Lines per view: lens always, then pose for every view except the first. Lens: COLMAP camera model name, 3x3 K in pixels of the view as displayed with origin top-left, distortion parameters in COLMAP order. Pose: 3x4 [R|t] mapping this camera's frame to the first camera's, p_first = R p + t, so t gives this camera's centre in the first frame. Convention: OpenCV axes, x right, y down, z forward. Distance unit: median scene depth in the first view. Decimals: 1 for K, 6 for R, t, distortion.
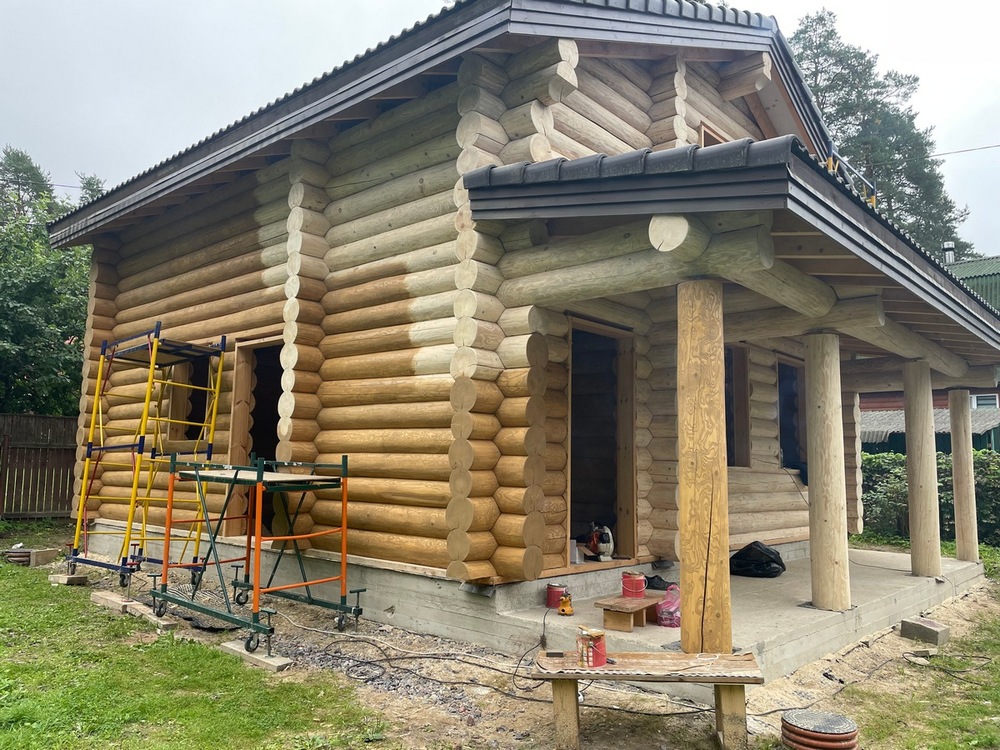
lens RADIAL K [[744.2, 0, 505.1], [0, 744.2, 373.9], [0, 0, 1]] dist [0.103741, -0.137818]
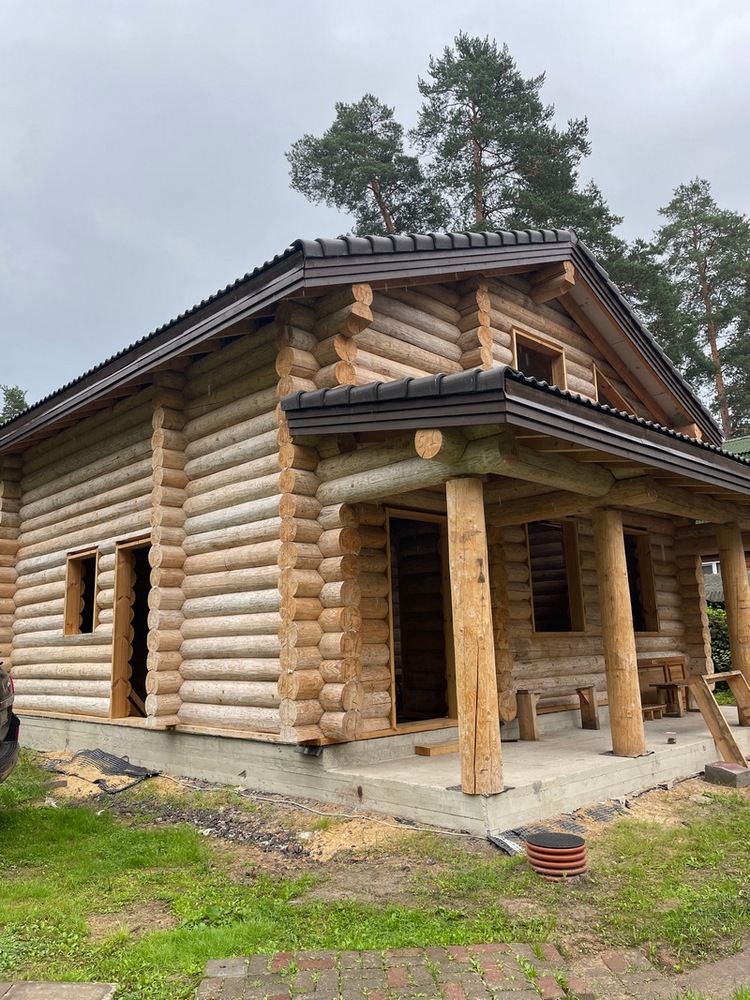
lens RADIAL K [[744.2, 0, 375.0], [0, 744.2, 500.0], [0, 0, 1]] dist [0.103741, -0.137818]
pose [[0.996296, -0.062689, -0.058862, 0.138398], [0.058557, 0.995864, -0.069463, -0.010524], [0.062974, 0.065759, 0.995846, -0.155674]]
